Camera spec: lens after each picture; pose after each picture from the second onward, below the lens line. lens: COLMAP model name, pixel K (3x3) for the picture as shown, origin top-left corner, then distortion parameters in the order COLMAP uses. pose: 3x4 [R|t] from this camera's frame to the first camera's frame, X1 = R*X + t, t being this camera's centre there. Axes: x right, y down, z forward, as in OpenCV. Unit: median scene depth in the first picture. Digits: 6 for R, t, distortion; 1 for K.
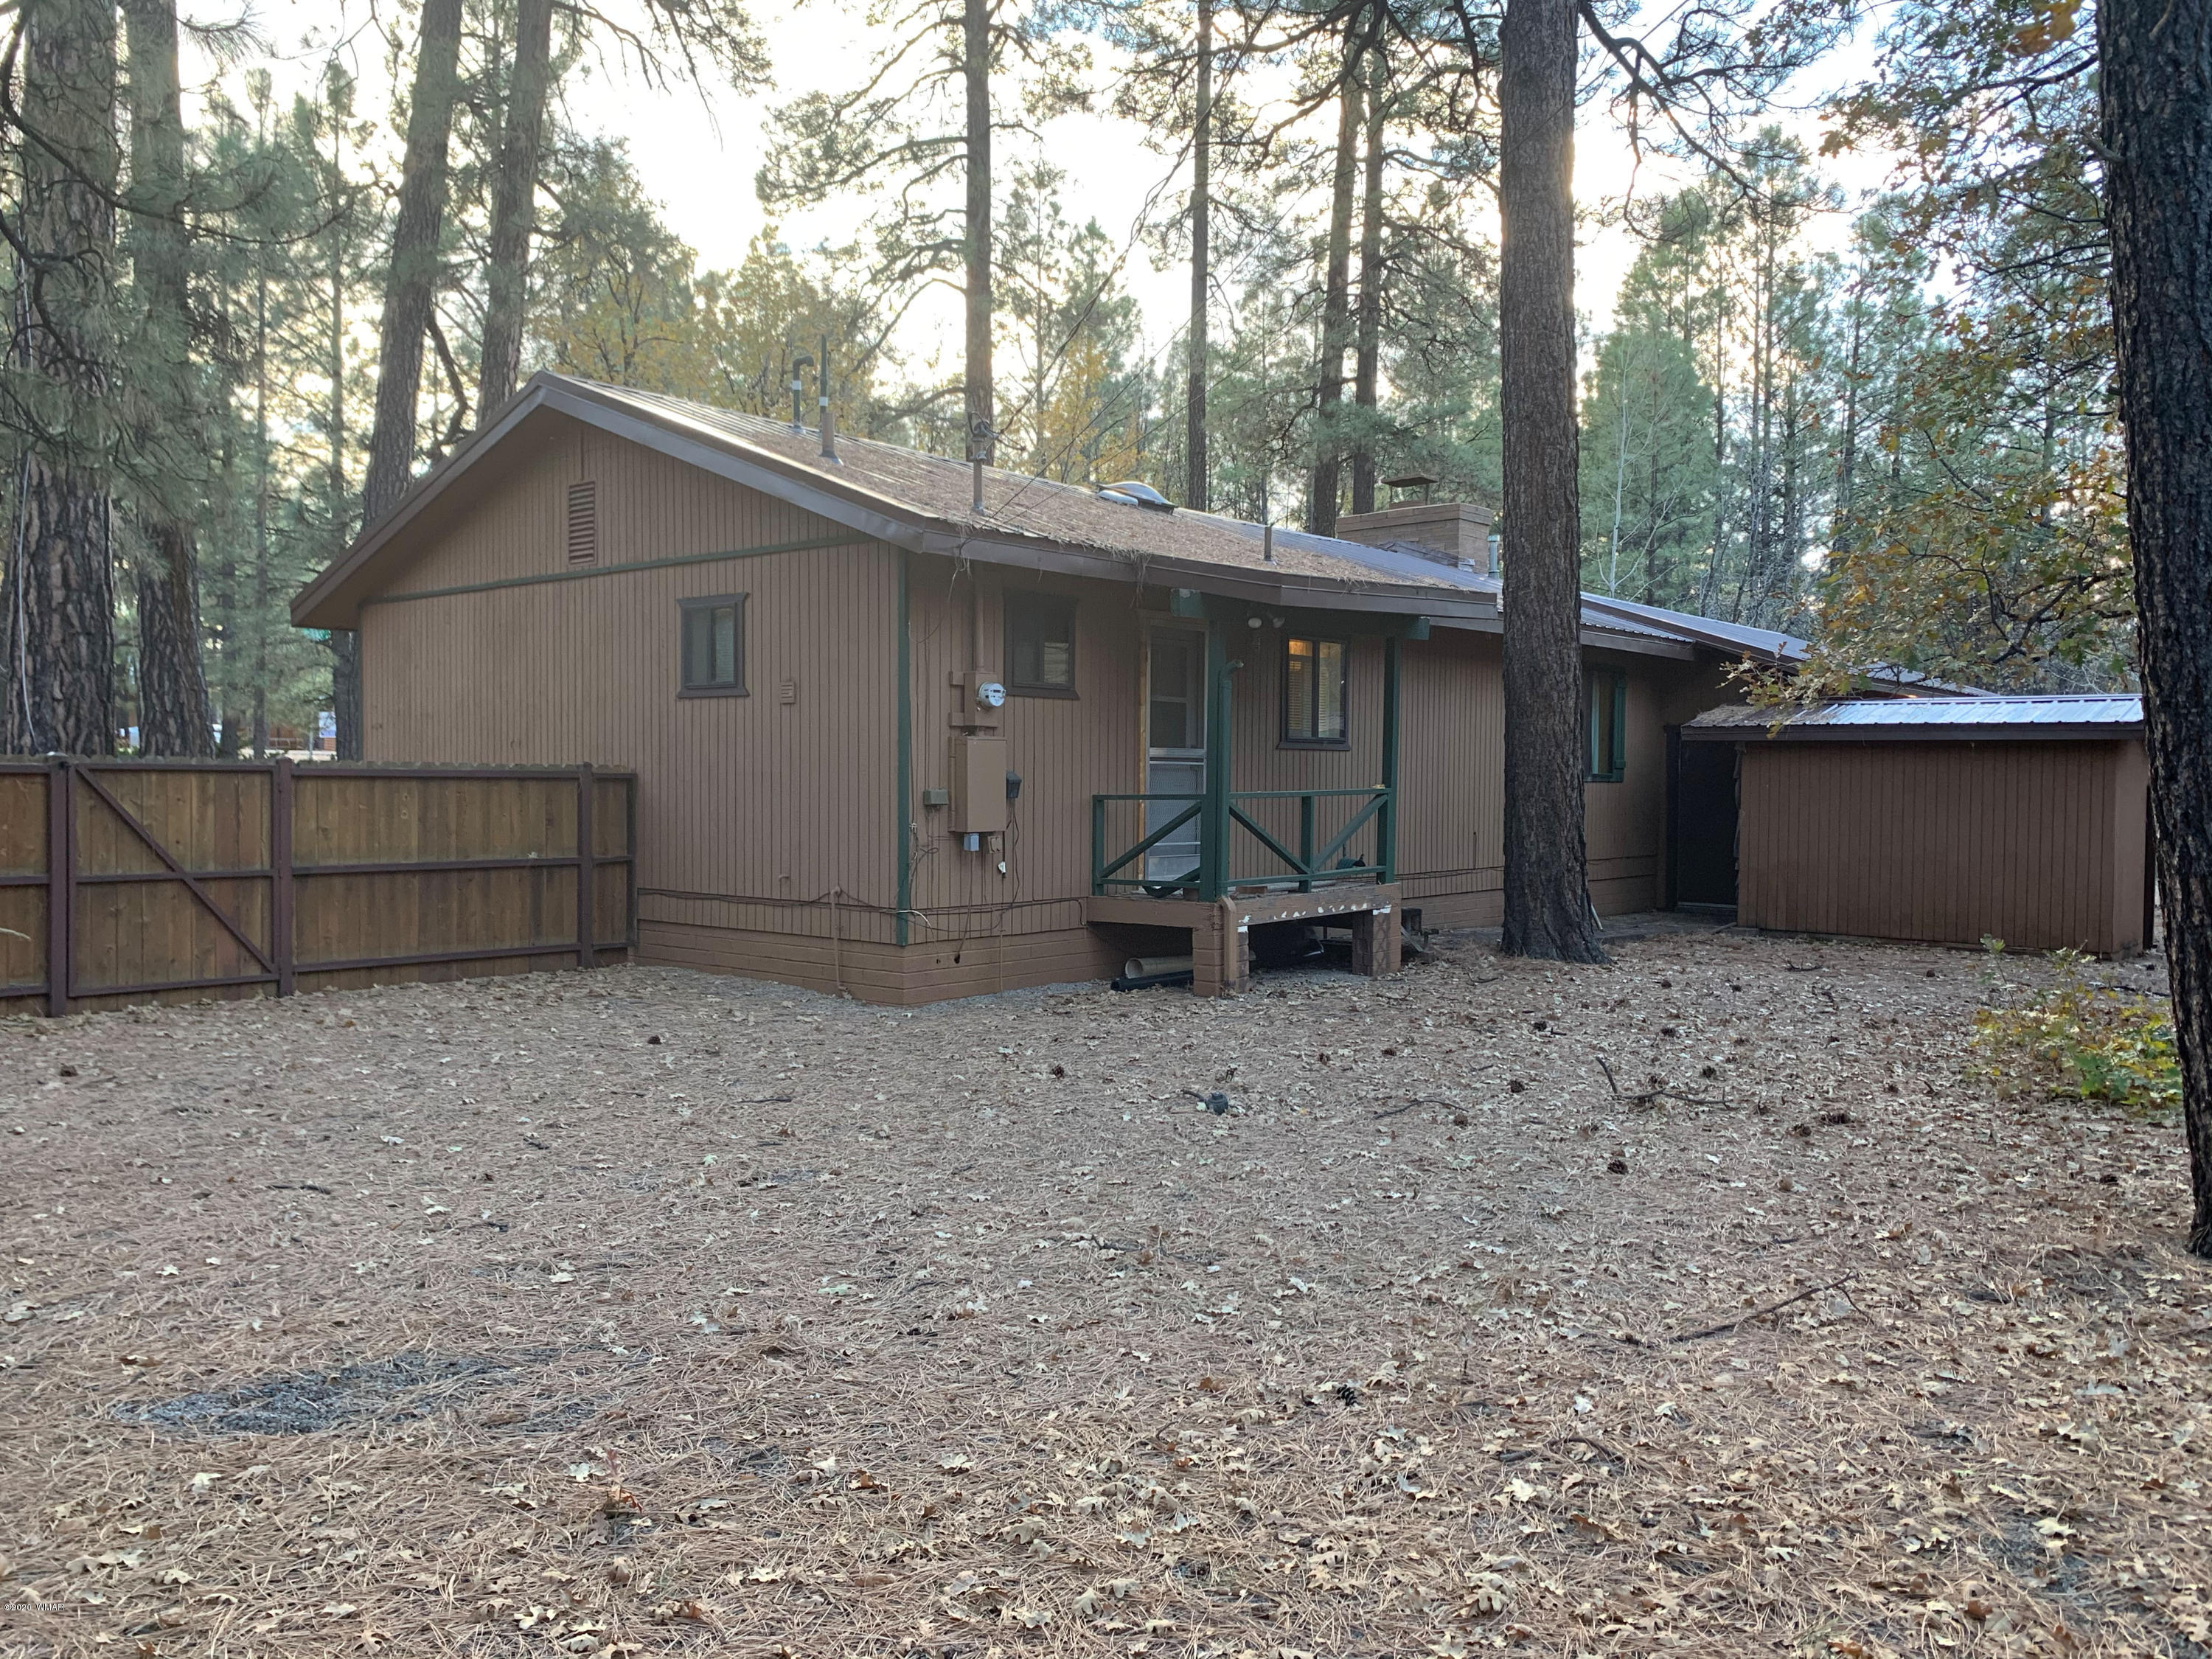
lens RADIAL K [[1709.2, 0, 1106.0], [0, 1709.2, 829.5], [0, 0, 1]] dist [0.009084, -0.002810]
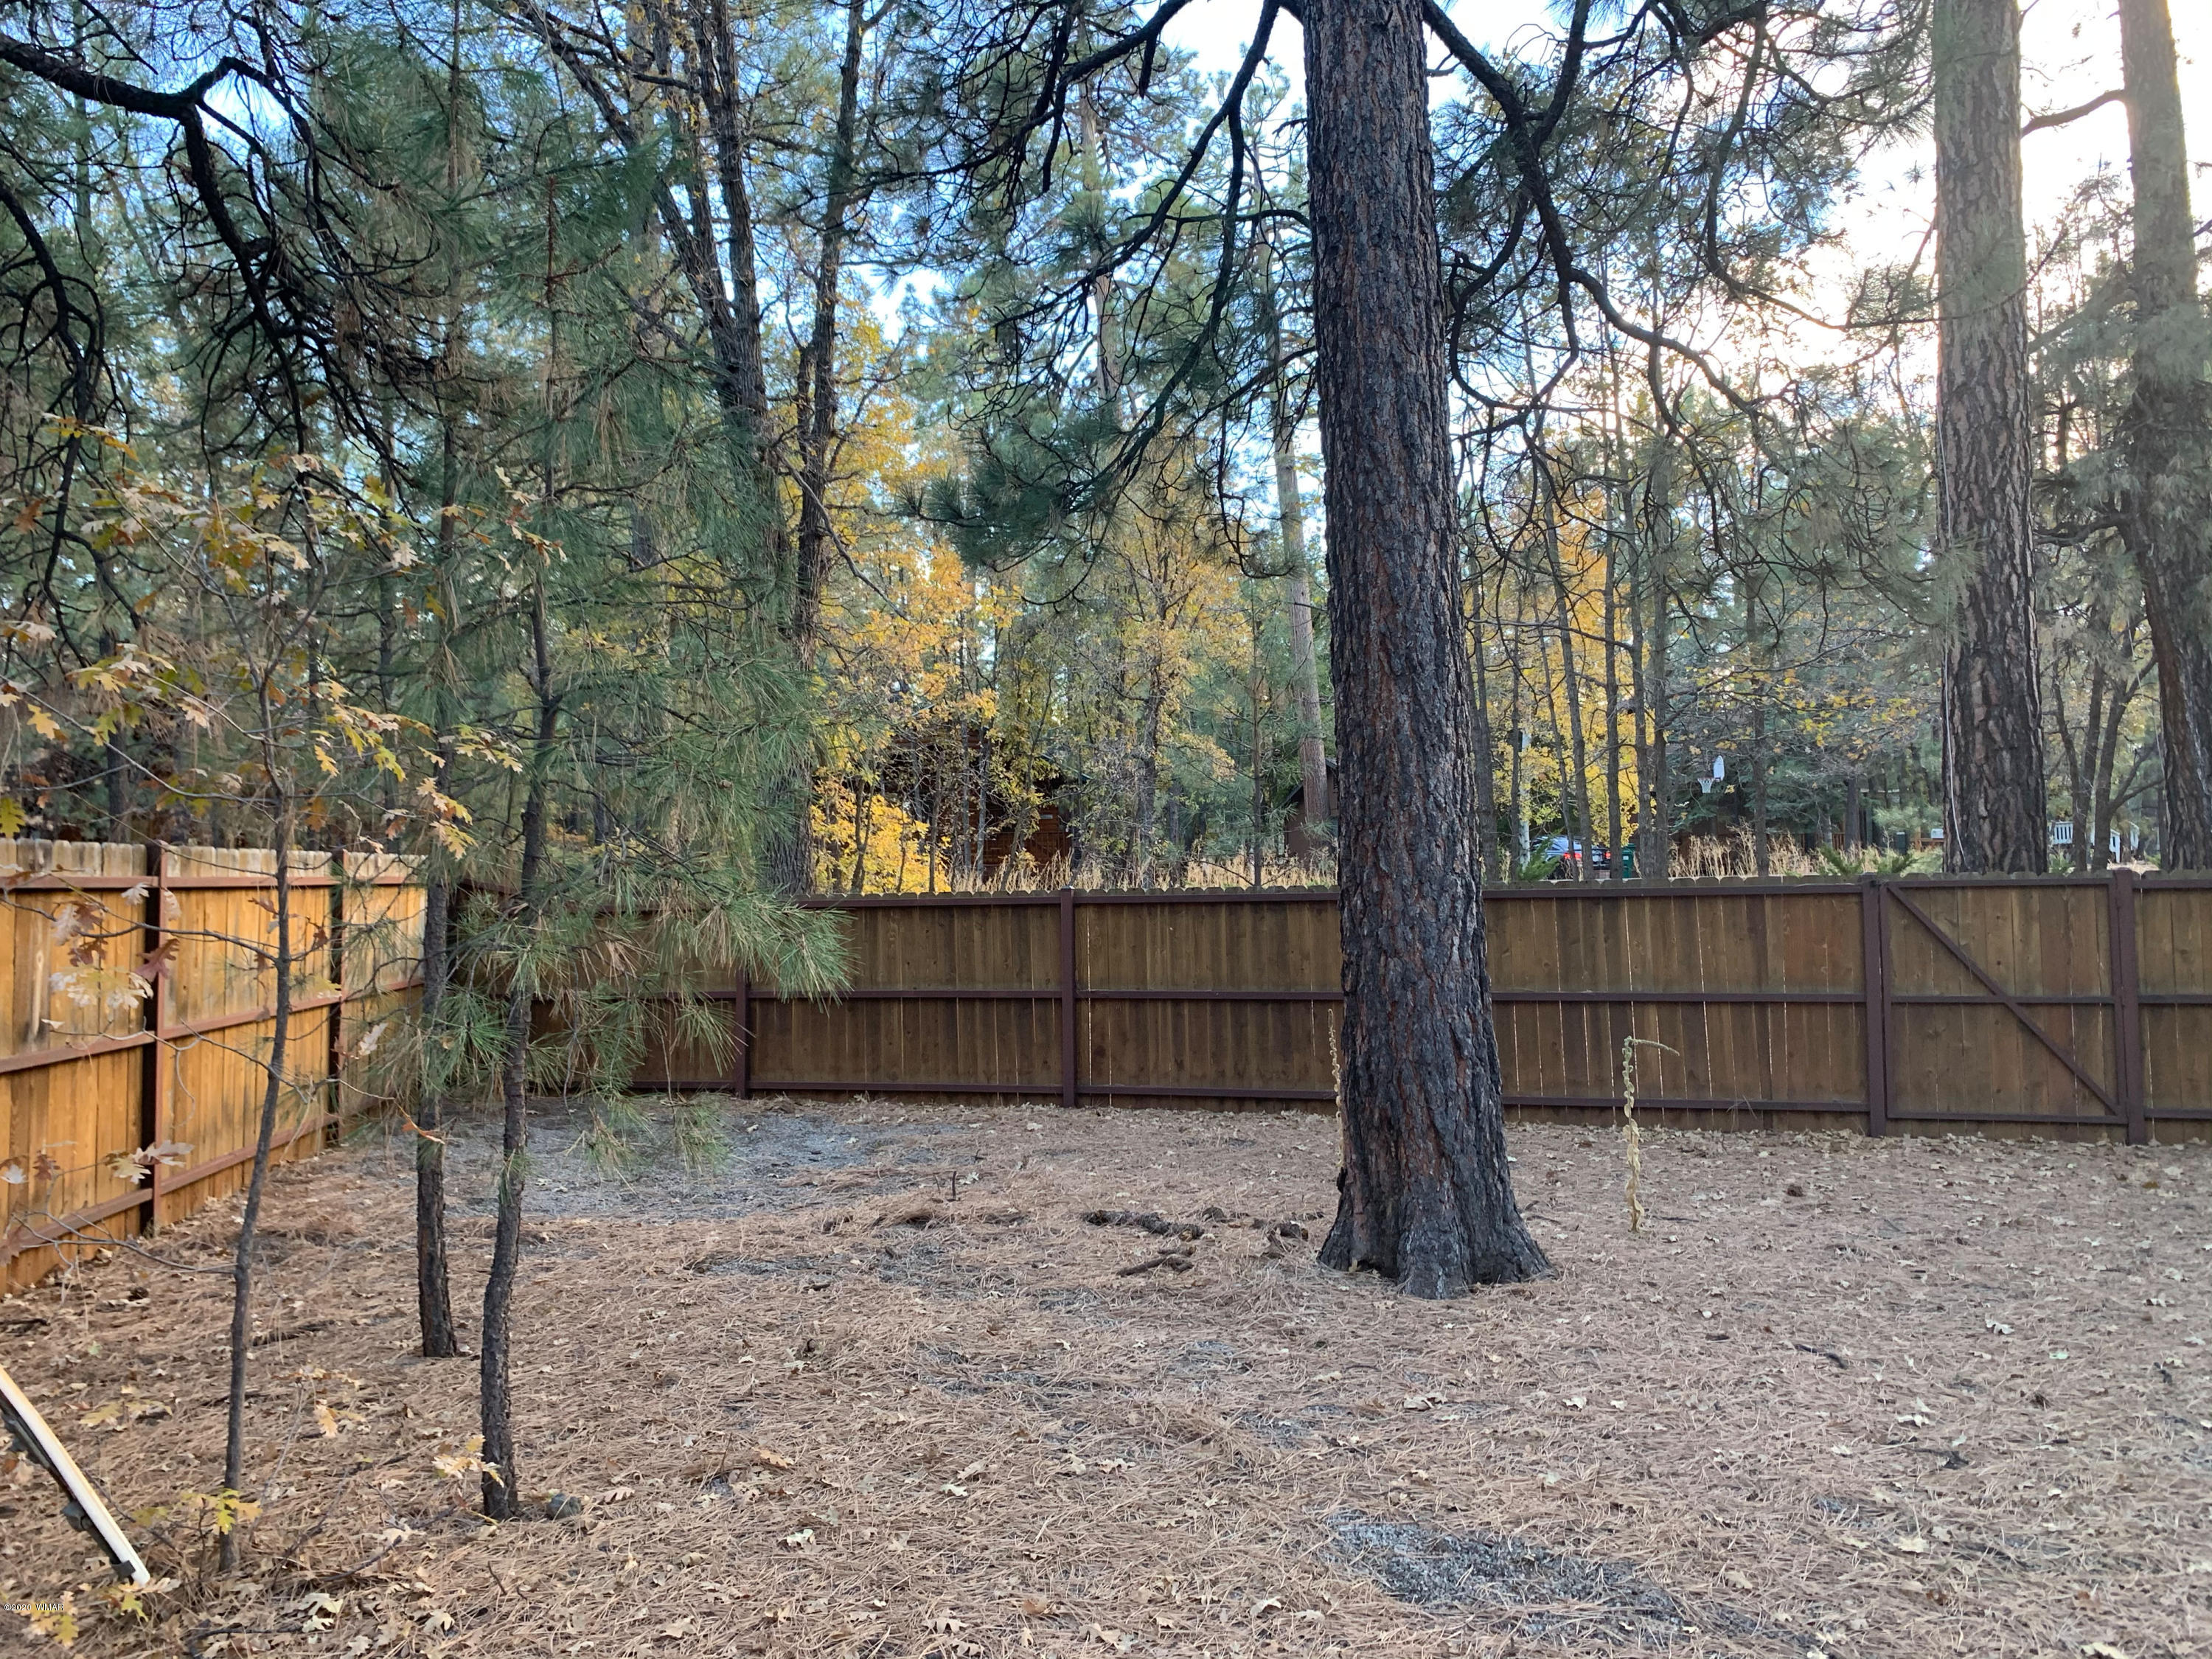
lens RADIAL K [[1709.2, 0, 1106.0], [0, 1709.2, 829.5], [0, 0, 1]] dist [0.009084, -0.002810]
pose [[0.377470, -0.053213, -0.924492, 0.149160], [-0.010248, 0.998046, -0.061631, -0.002979], [0.925965, 0.032738, 0.376187, 0.204033]]
